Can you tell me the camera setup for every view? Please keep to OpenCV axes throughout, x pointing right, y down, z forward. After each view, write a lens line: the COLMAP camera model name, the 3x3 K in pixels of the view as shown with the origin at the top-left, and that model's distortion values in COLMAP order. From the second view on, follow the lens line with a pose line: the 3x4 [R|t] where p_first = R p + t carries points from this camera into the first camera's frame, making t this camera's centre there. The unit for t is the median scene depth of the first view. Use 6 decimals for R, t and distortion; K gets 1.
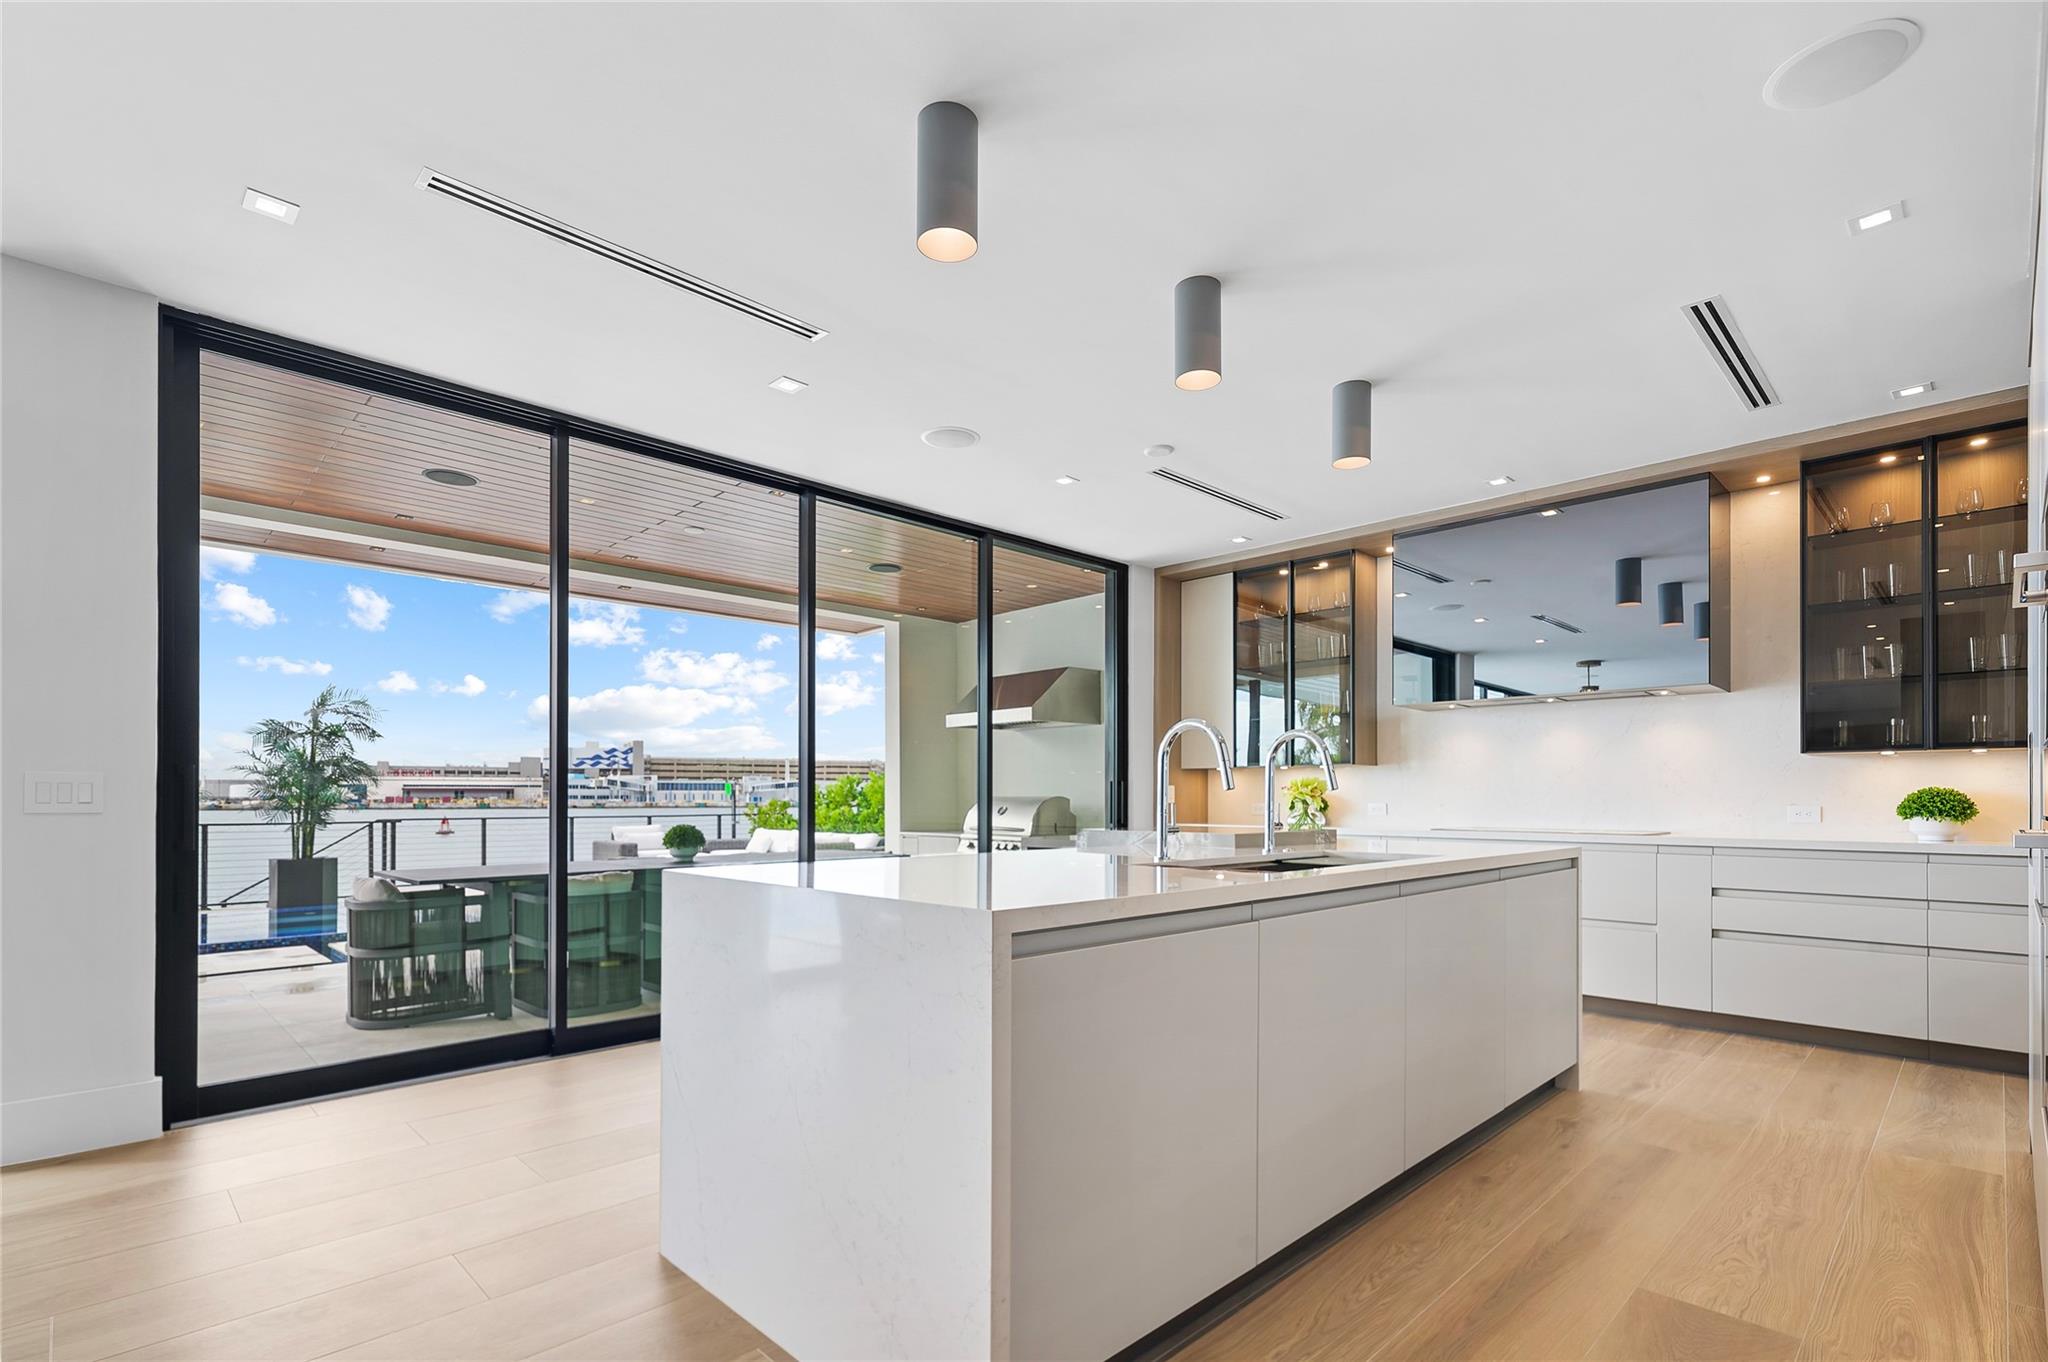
lens RADIAL K [[958.3, 0, 1021.2], [0, 958.3, 793.8], [0, 0, 1]] dist [0.024097, -0.000043]
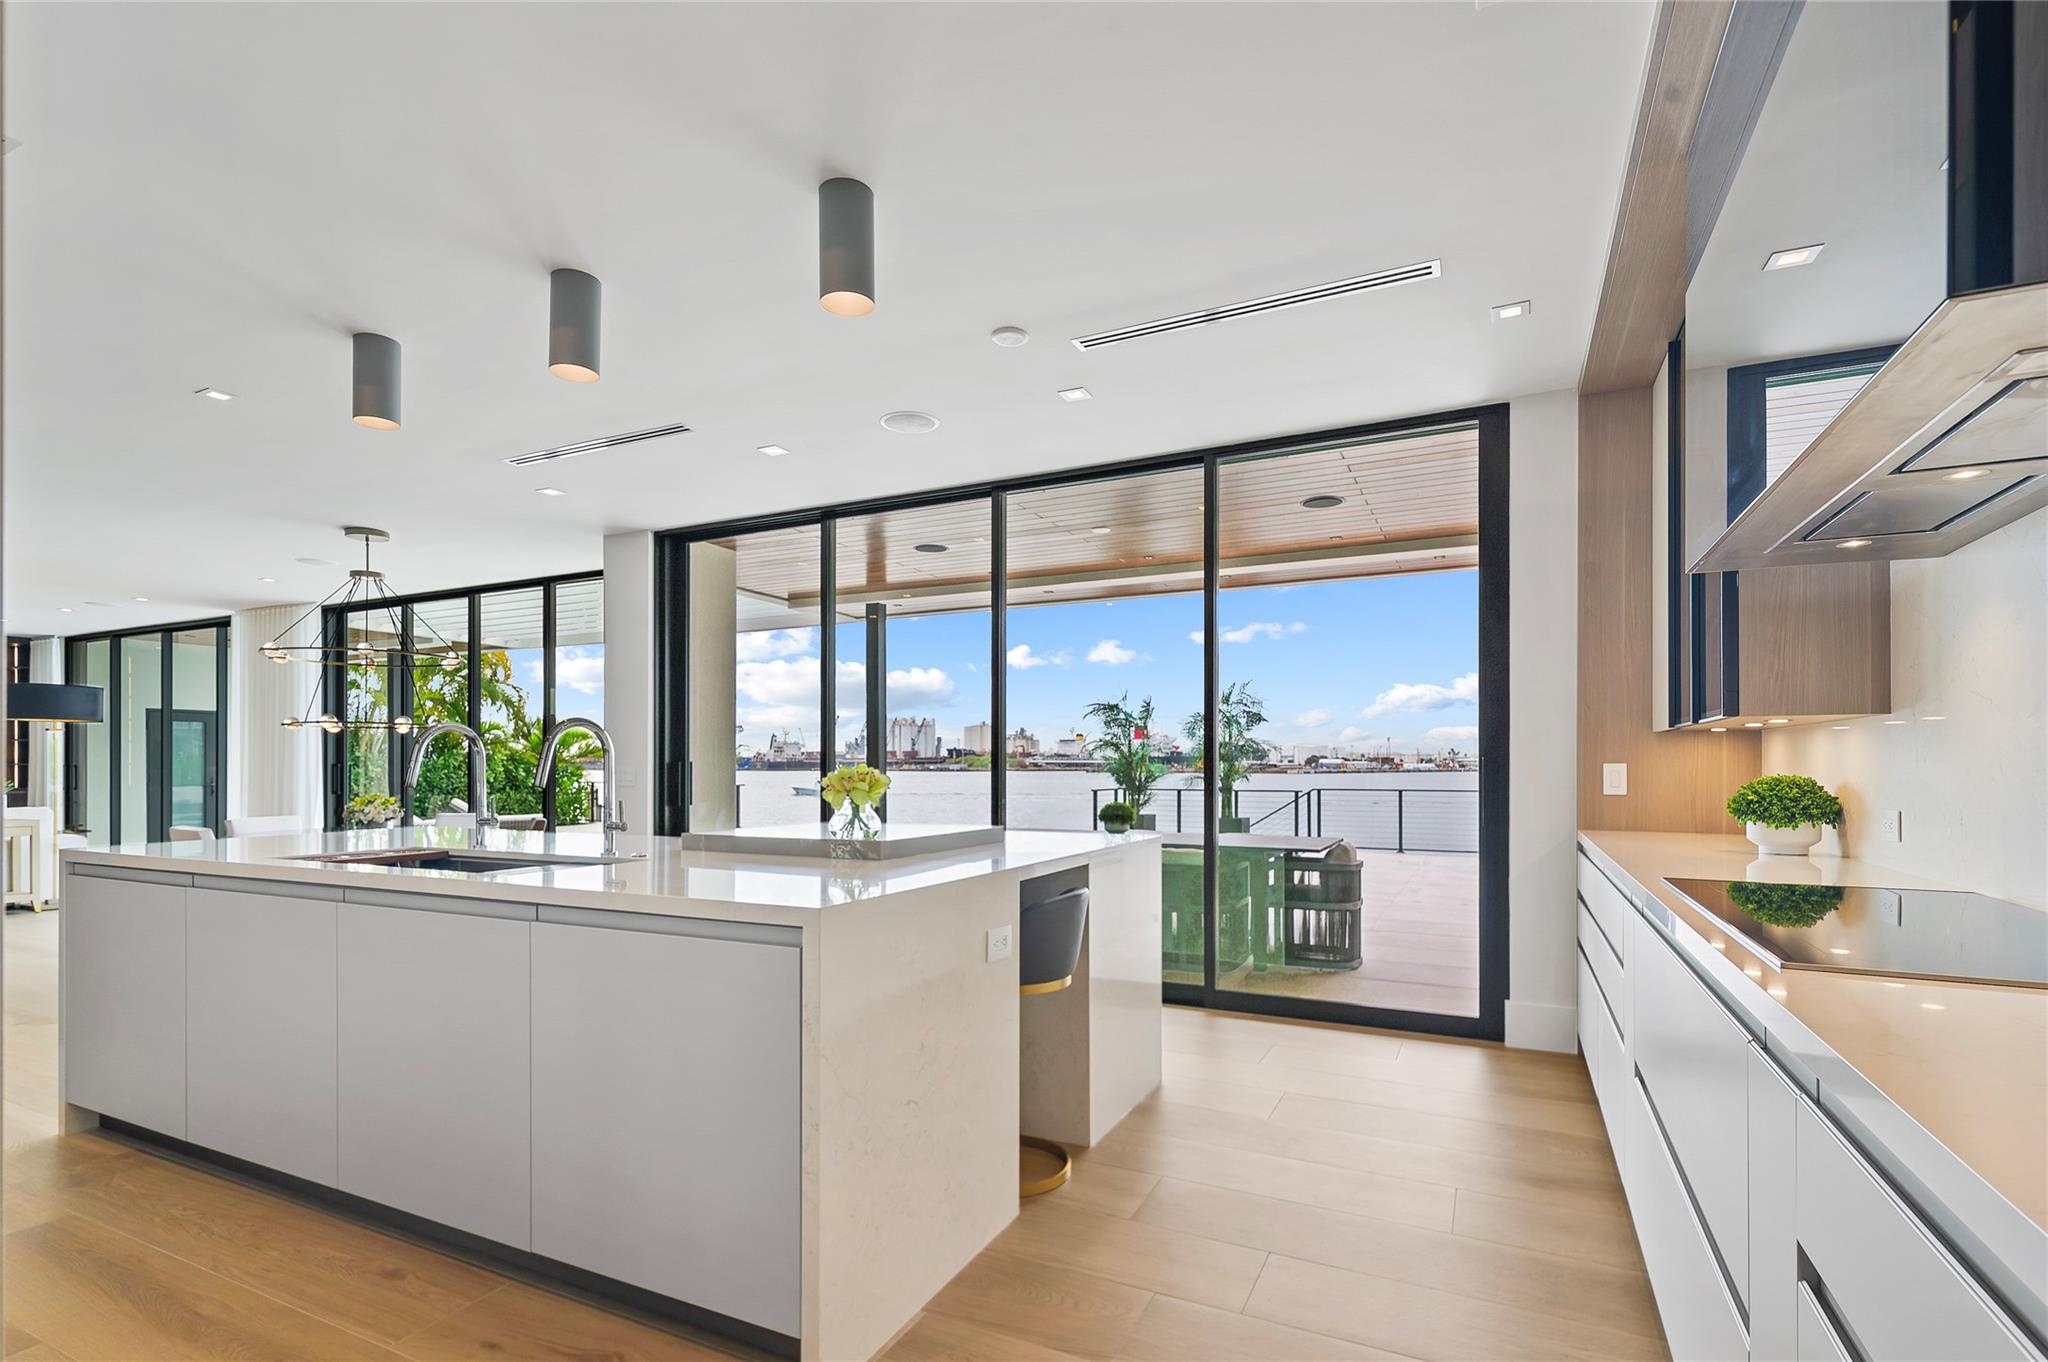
lens RADIAL K [[968.1, 0, 1026.1], [0, 968.1, 768.6], [0, 0, 1]] dist [0.000846, 0.000034]
pose [[0.331250, -0.001426, -0.943542, 1.006353], [0.003586, 0.999994, -0.000252, -0.014666], [0.943536, -0.003300, 0.331253, 0.876007]]
